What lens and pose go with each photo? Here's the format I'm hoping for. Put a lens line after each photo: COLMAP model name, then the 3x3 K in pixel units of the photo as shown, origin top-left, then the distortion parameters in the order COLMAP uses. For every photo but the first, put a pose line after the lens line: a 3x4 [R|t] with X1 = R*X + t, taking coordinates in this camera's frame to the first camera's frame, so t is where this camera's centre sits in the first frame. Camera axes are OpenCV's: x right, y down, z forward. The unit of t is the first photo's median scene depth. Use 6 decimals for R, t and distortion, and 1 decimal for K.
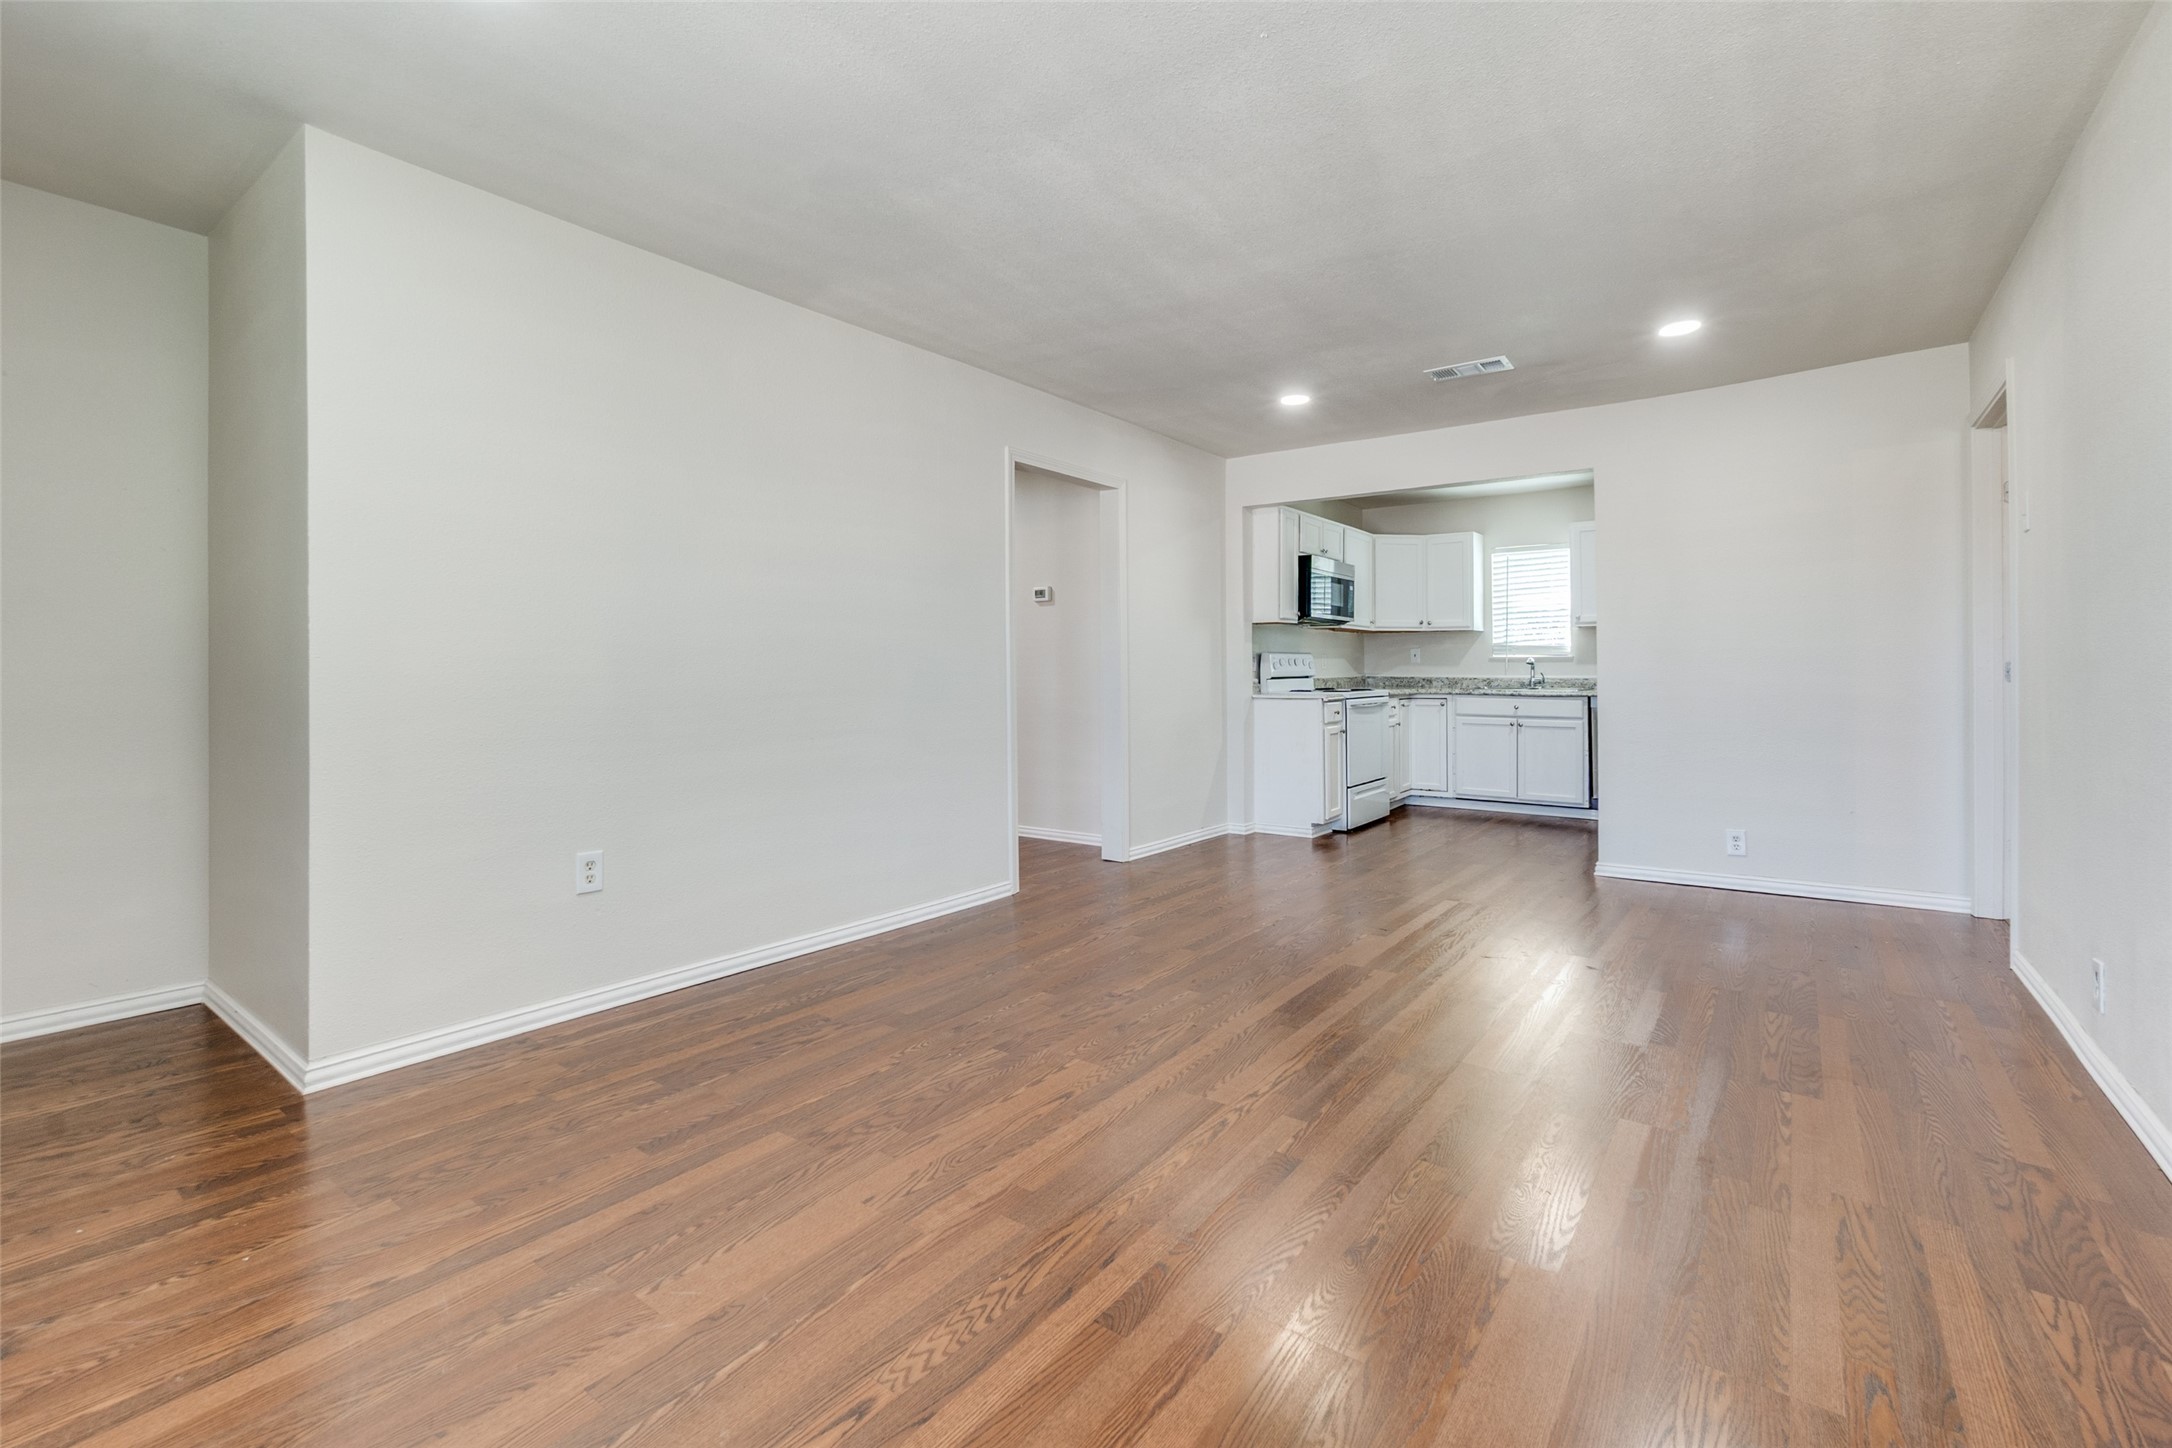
lens RADIAL K [[948.6, 0, 1083.6], [0, 948.6, 670.9], [0, 0, 1]] dist [-0.000607, -0.000265]
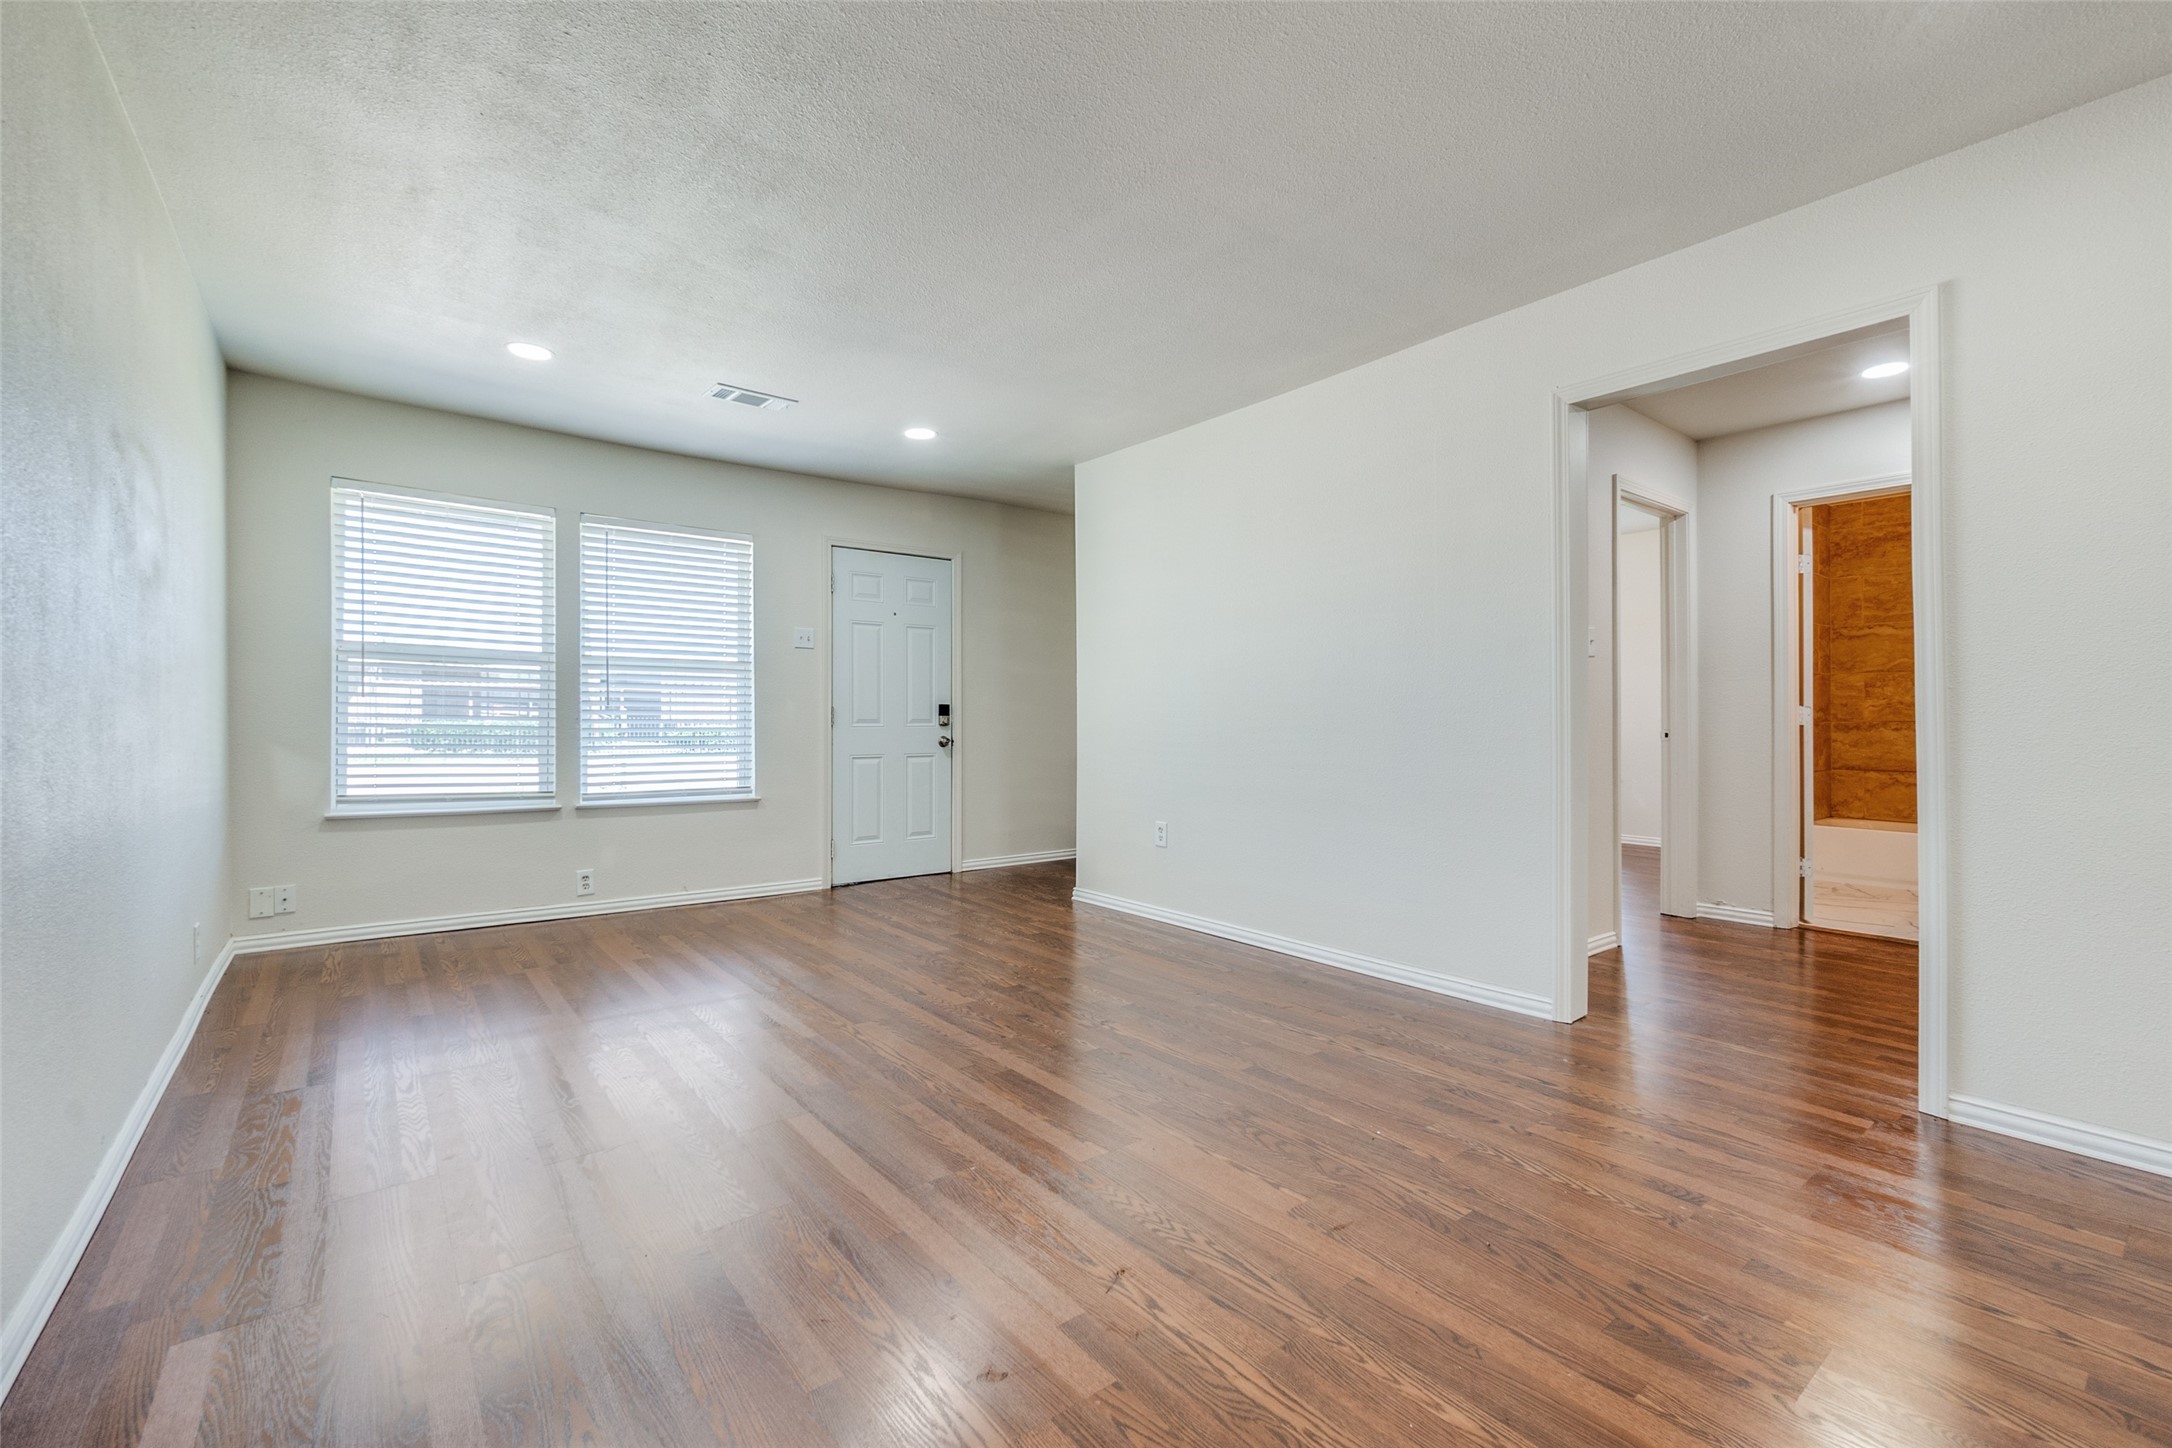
lens RADIAL K [[926.7, 0, 1086.0], [0, 926.7, 724.0], [0, 0, 1]] dist [0.001232, -0.000069]
pose [[-0.257420, 0.009176, -0.966256, 1.043344], [0.006816, 0.999947, 0.007680, 0.009527], [0.966276, -0.004609, -0.257469, 1.281927]]
